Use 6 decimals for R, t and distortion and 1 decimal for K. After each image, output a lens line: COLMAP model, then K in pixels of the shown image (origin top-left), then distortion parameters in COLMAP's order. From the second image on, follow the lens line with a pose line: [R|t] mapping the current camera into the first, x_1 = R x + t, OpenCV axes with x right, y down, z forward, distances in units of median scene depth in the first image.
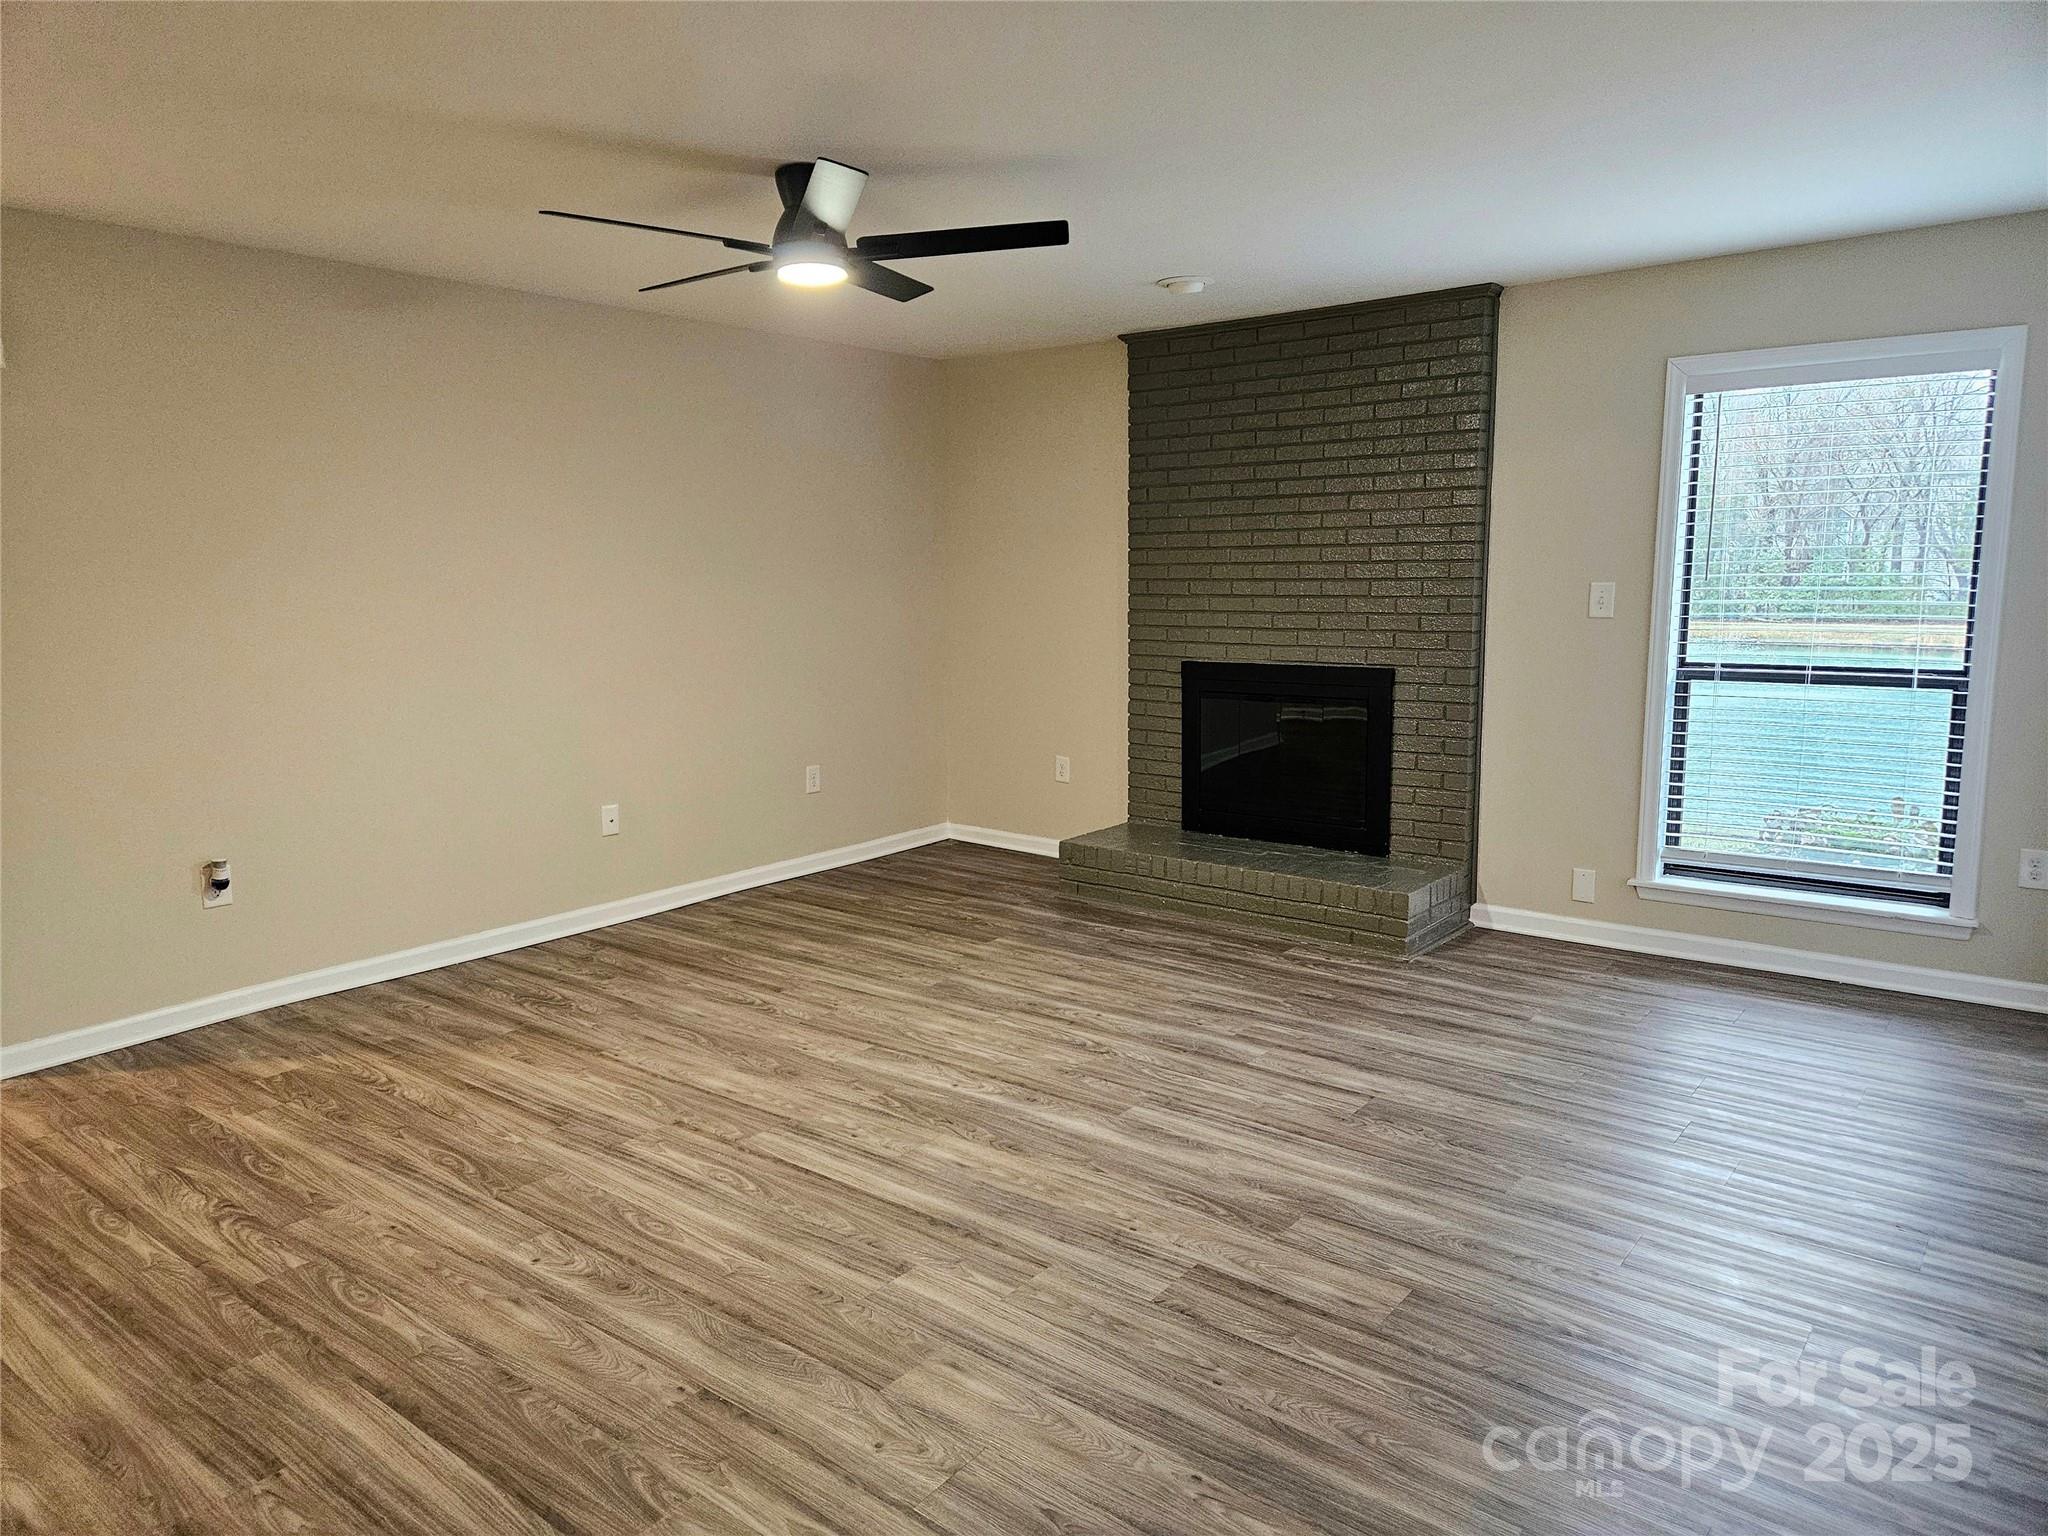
lens RADIAL K [[1368.3, 0, 1003.3], [0, 1368.3, 750.4], [0, 0, 1]] dist [0.083954, -0.063923]
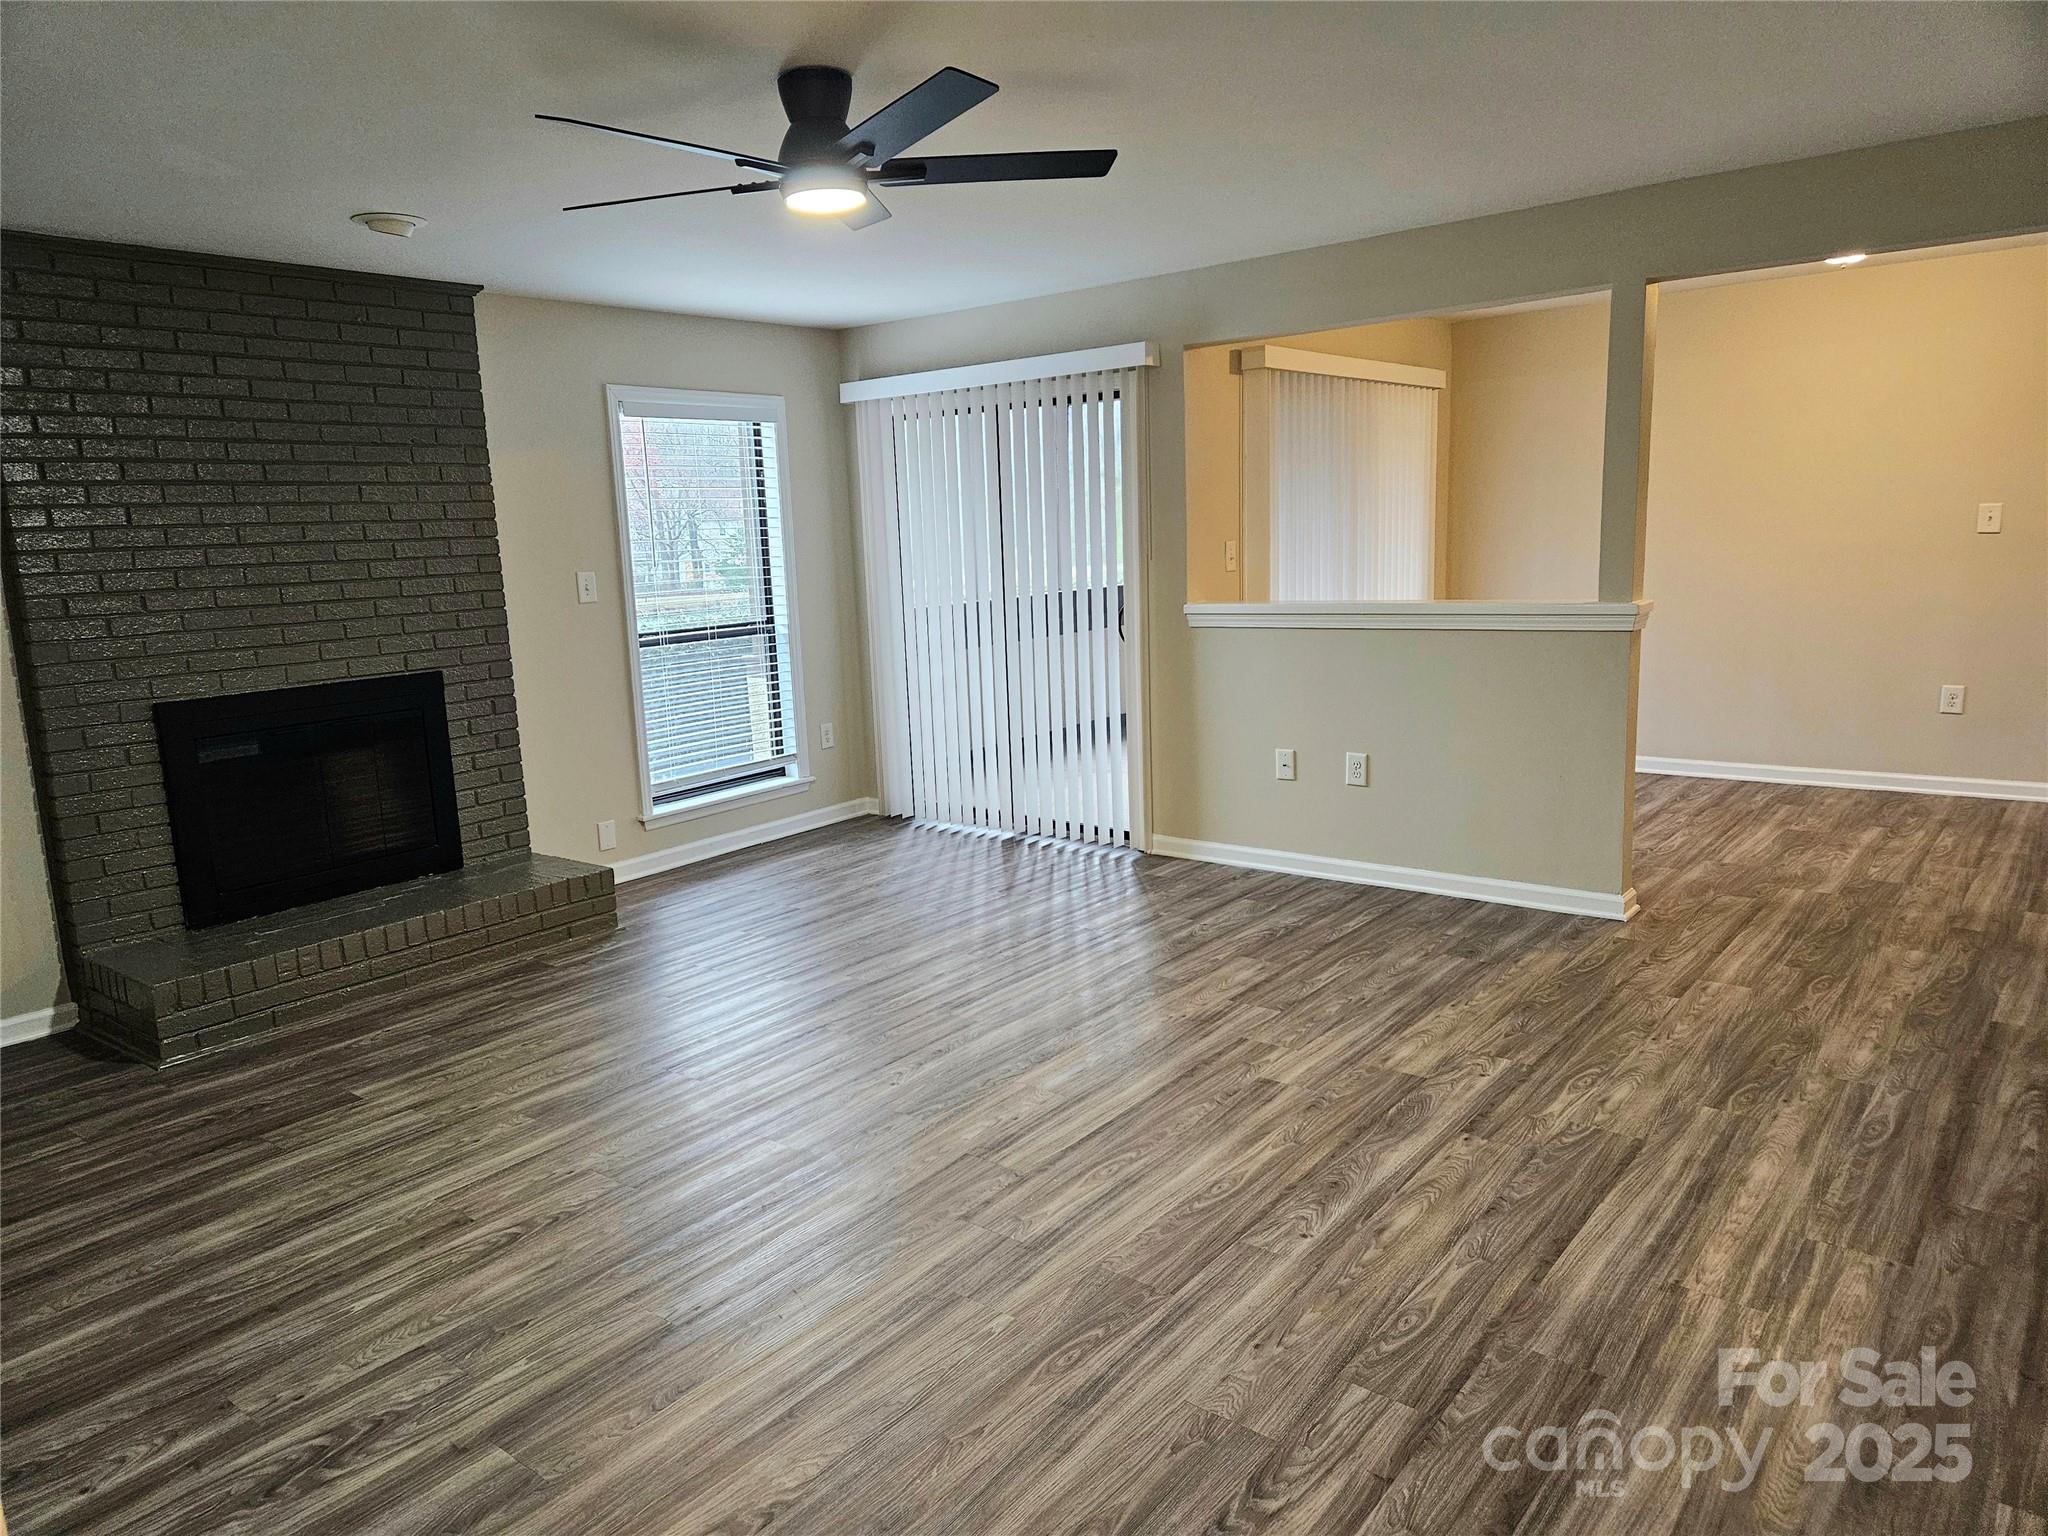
lens RADIAL K [[1368.3, 0, 1005.1], [0, 1368.3, 752.0], [0, 0, 1]] dist [0.083954, -0.063923]
pose [[0.003851, -0.155178, 0.987879, -0.853705], [0.178022, 0.972213, 0.152023, -0.103505], [-0.984019, 0.175279, 0.031369, 0.763913]]
